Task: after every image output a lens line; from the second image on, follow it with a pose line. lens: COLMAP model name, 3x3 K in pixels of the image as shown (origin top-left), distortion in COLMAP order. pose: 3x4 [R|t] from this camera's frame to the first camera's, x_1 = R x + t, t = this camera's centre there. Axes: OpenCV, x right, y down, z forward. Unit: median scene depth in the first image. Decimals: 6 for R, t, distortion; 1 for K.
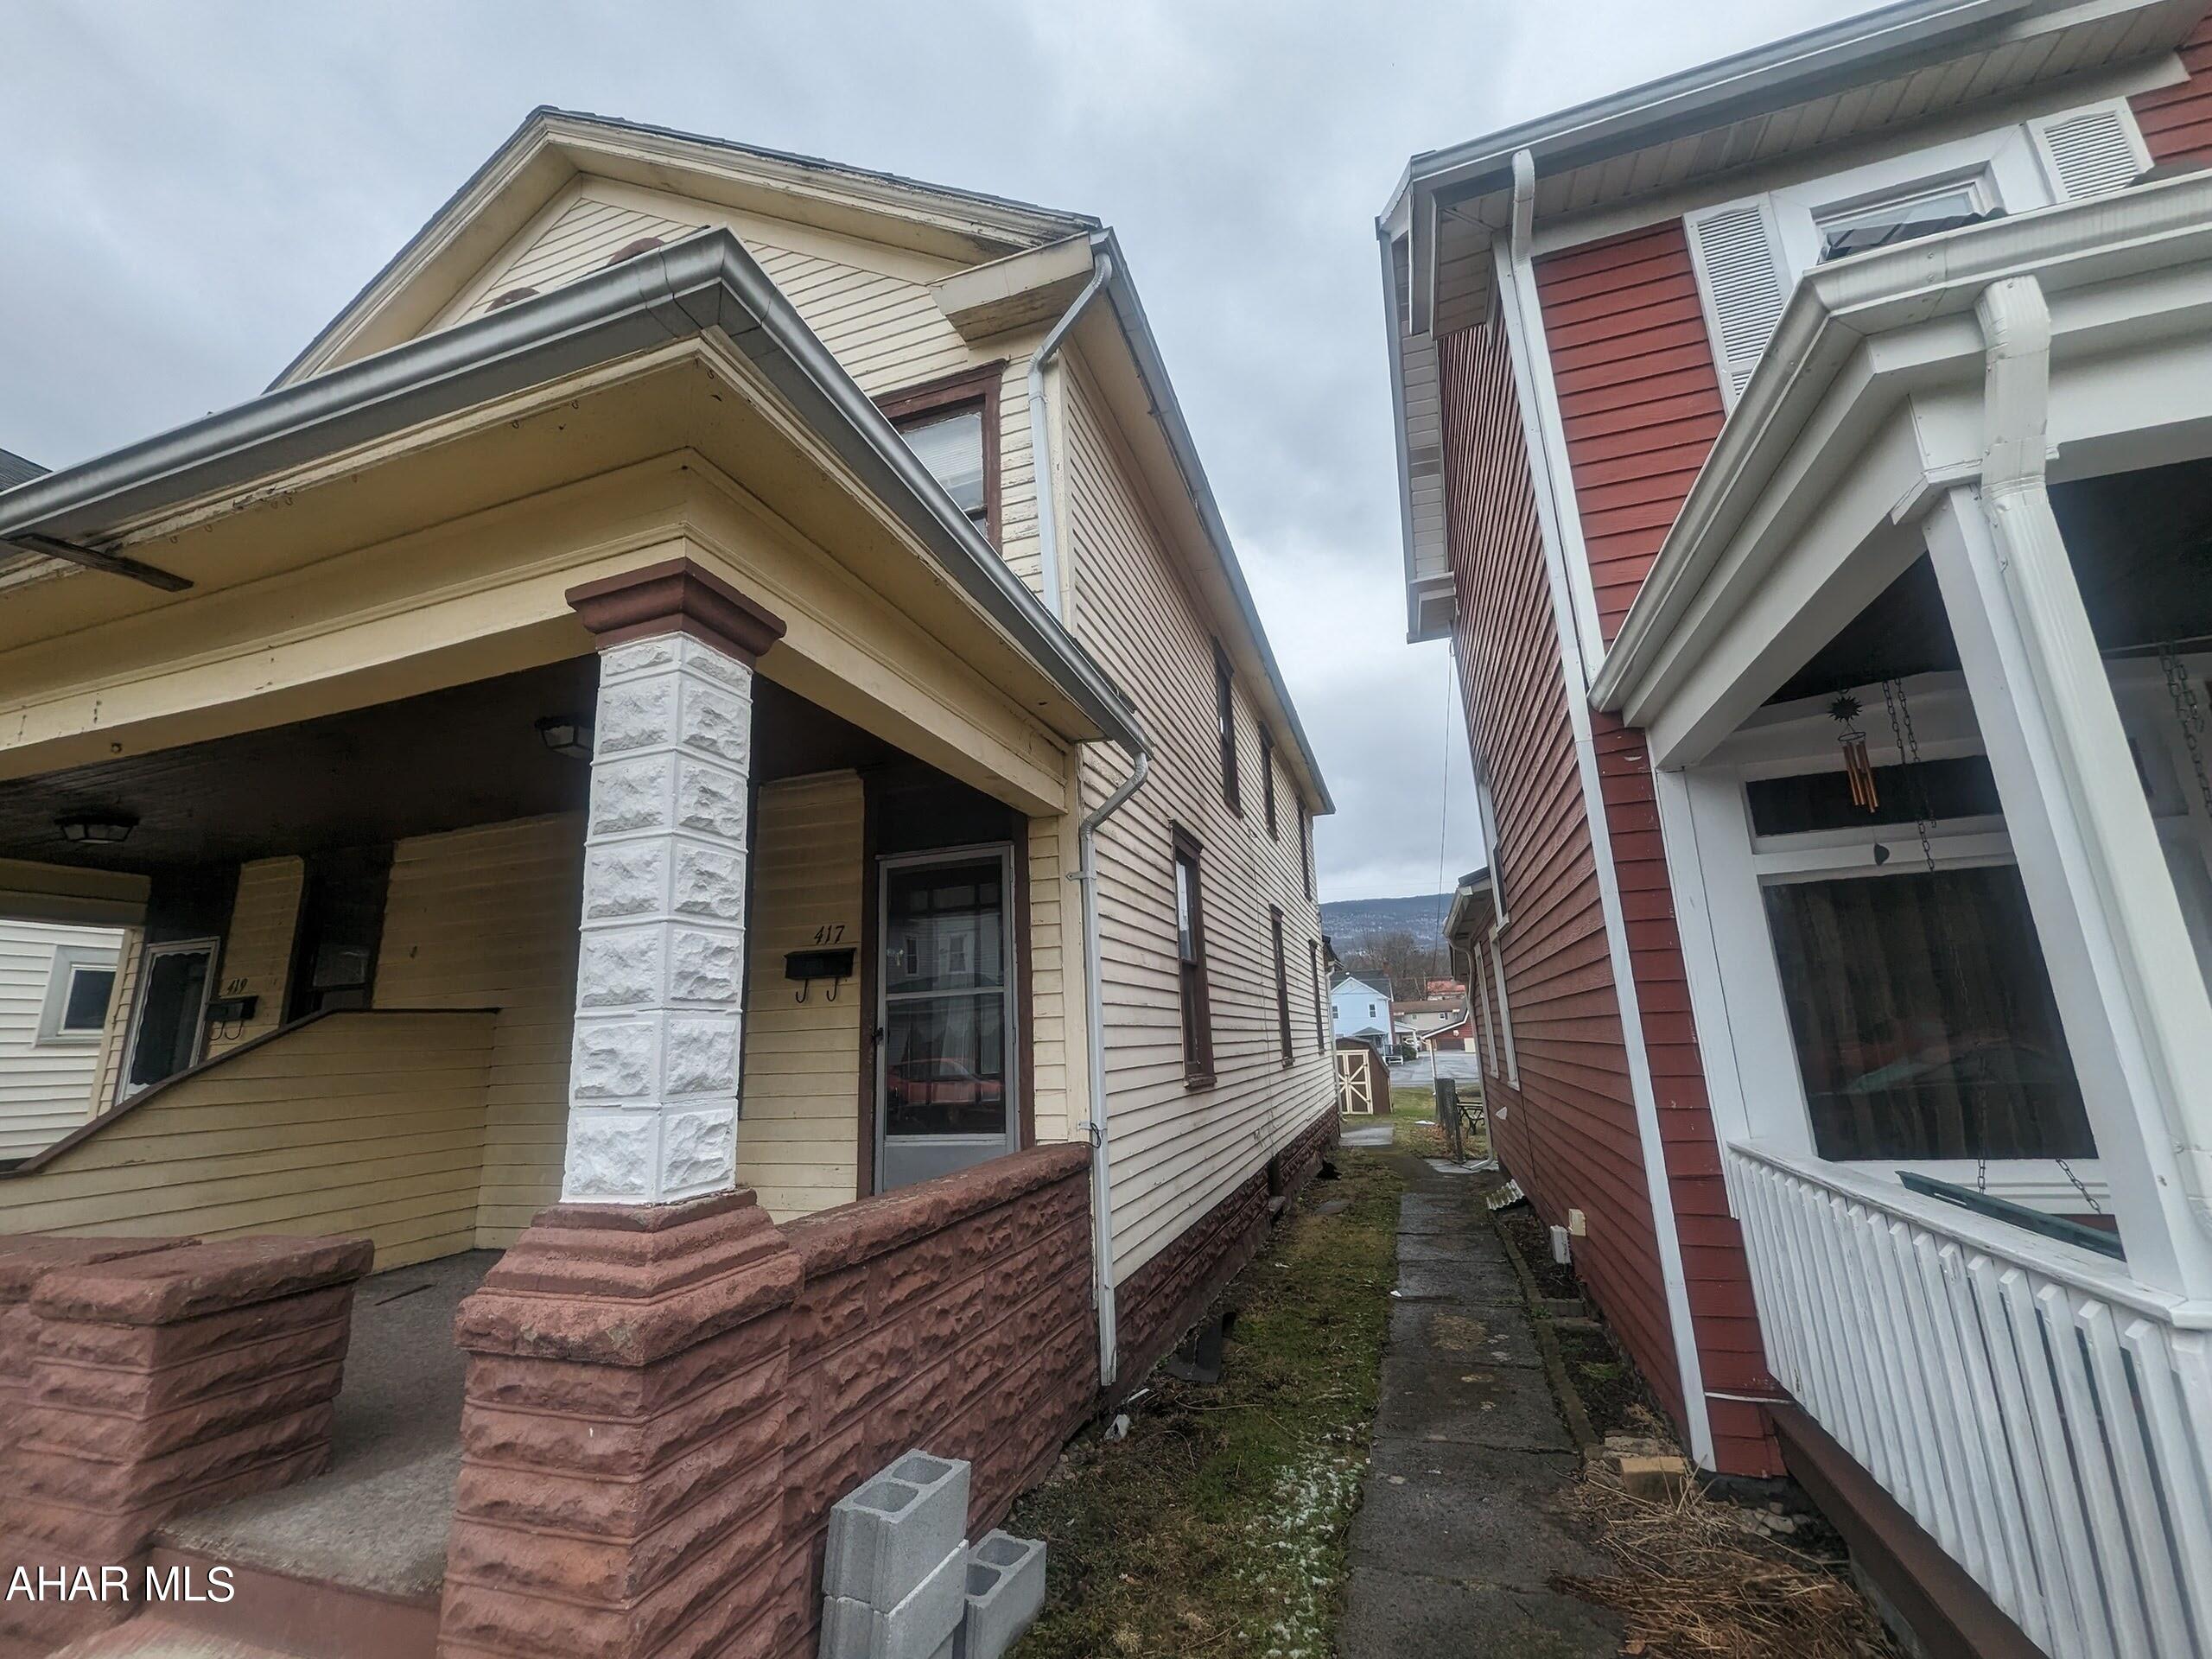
lens RADIAL K [[919.3, 0, 1106.0], [0, 919.3, 829.5], [0, 0, 1]] dist [0.001551, 0.000196]
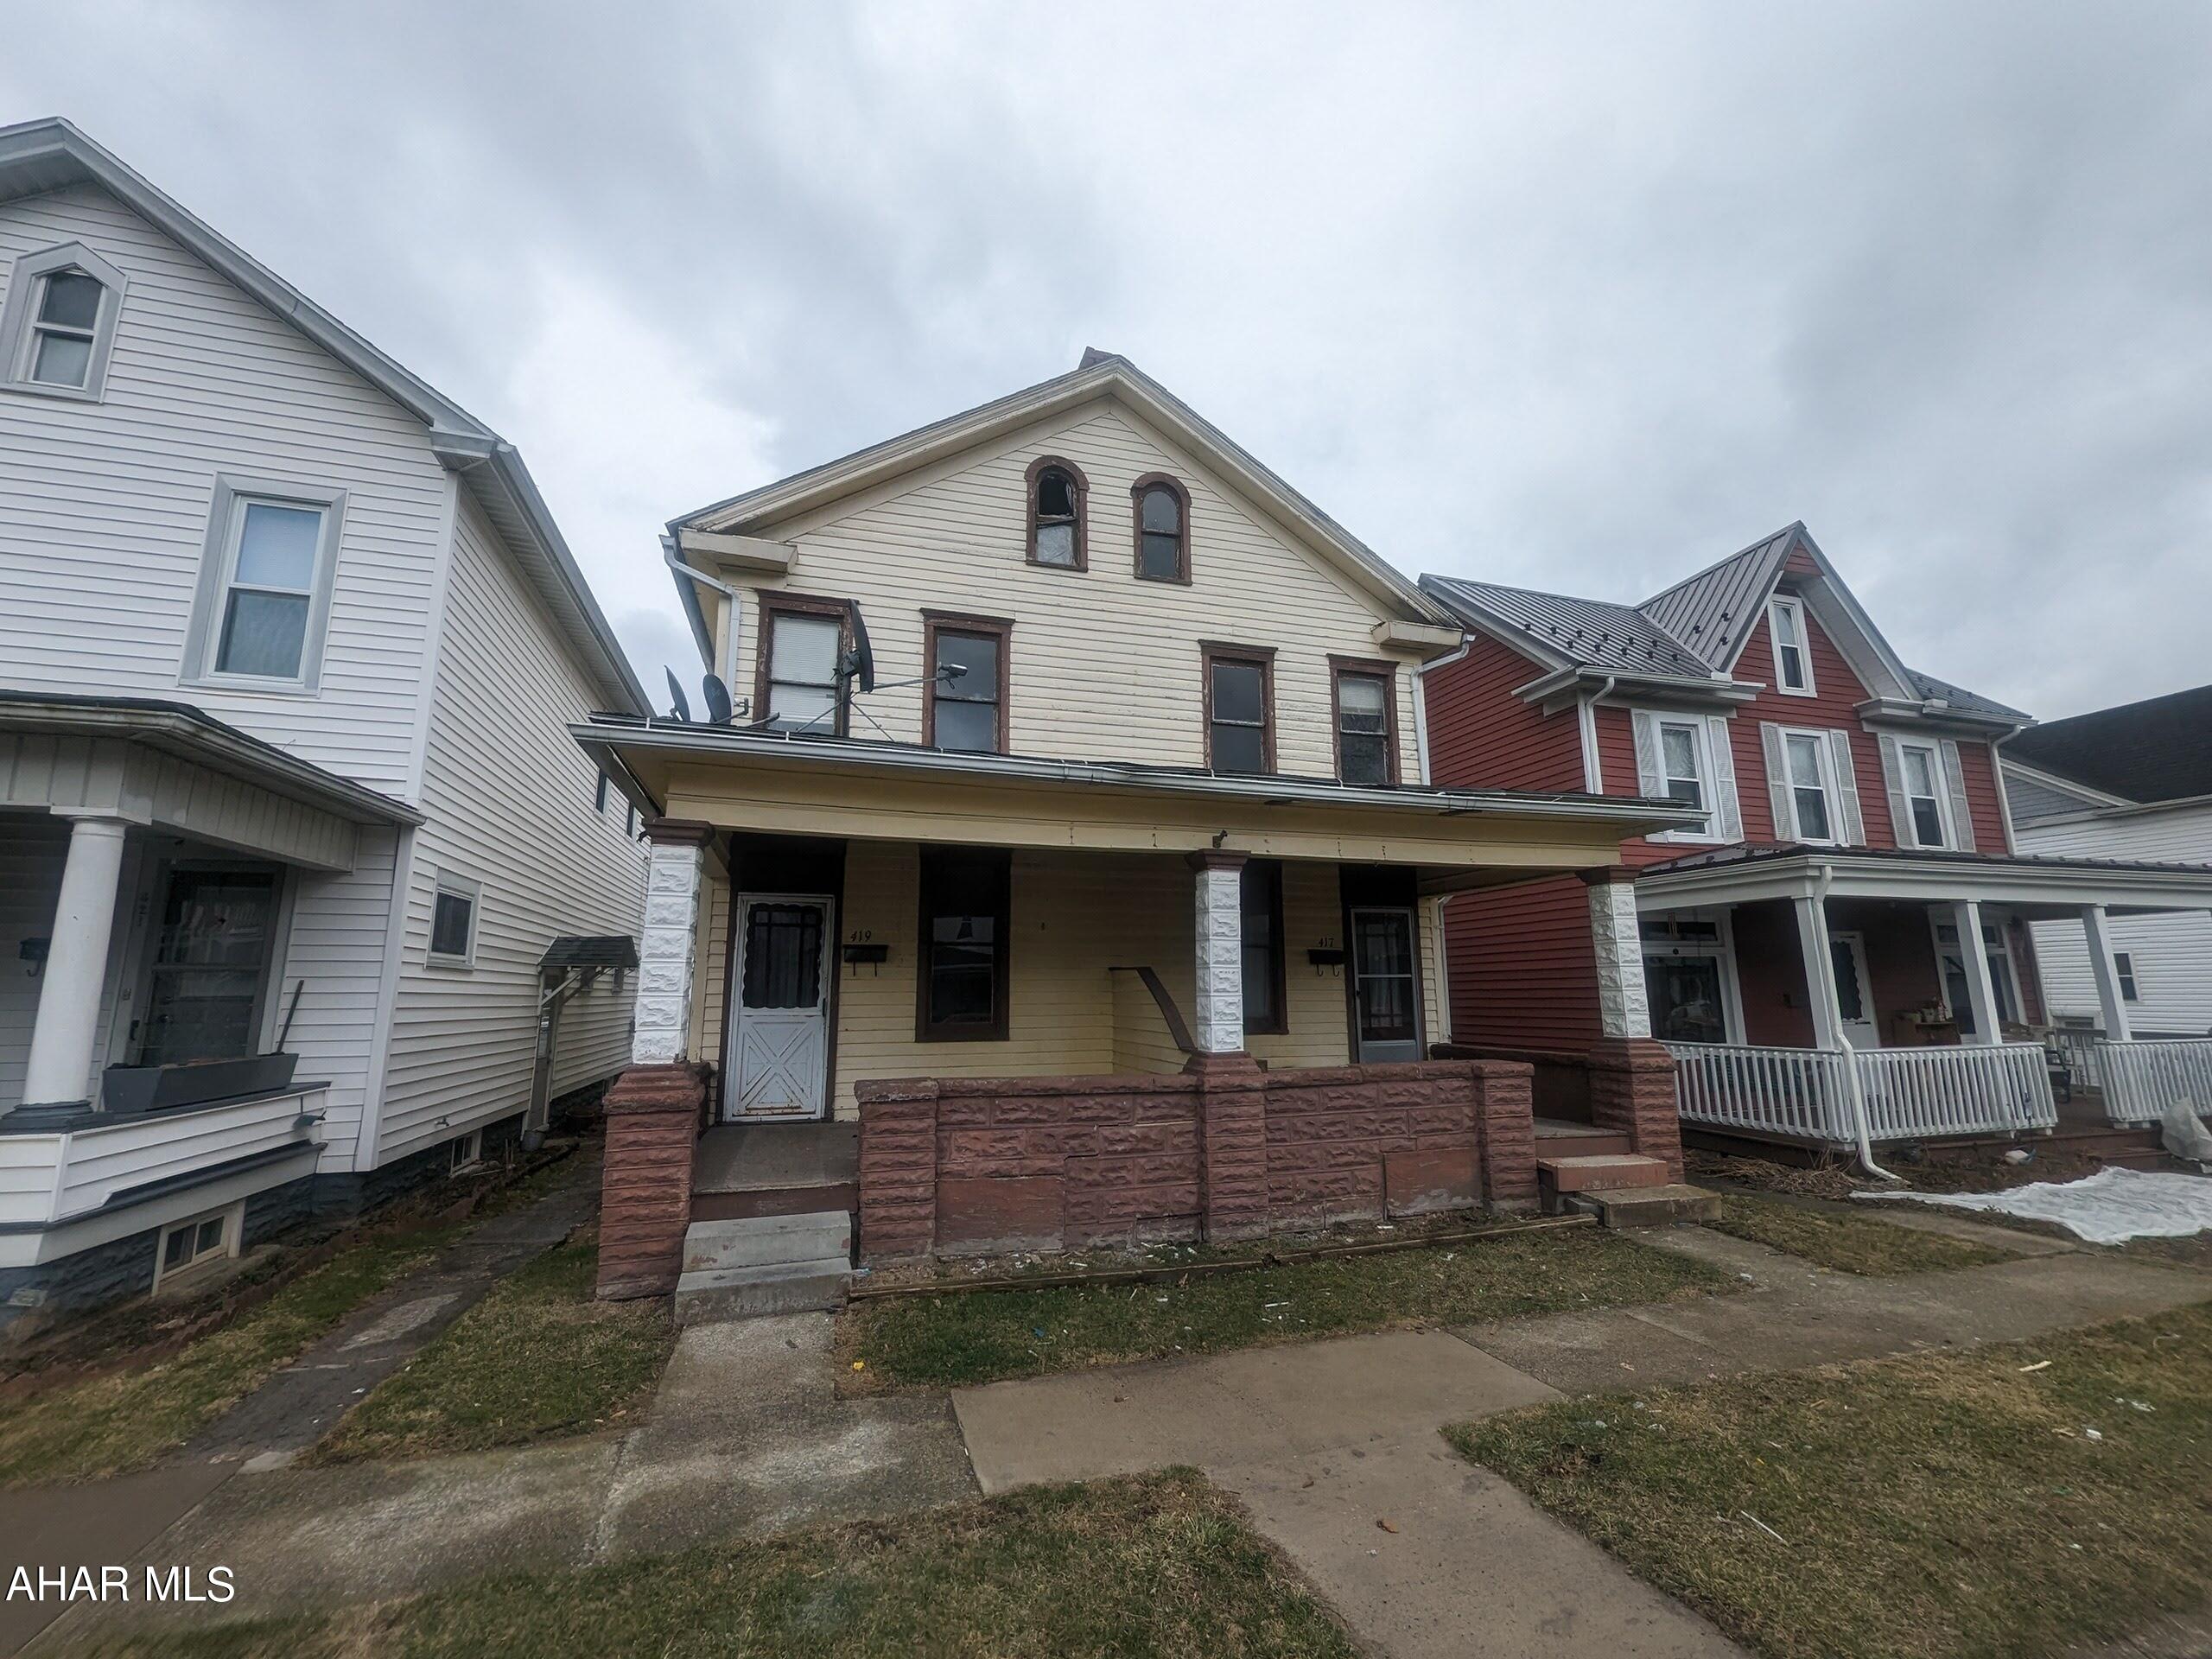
lens RADIAL K [[919.3, 0, 1106.0], [0, 919.3, 829.5], [0, 0, 1]] dist [0.001551, 0.000196]
pose [[0.812569, 0.138913, 0.566070, -1.856074], [-0.158219, 0.987288, -0.015164, -0.020486], [-0.560981, -0.077241, 0.824218, -0.347688]]
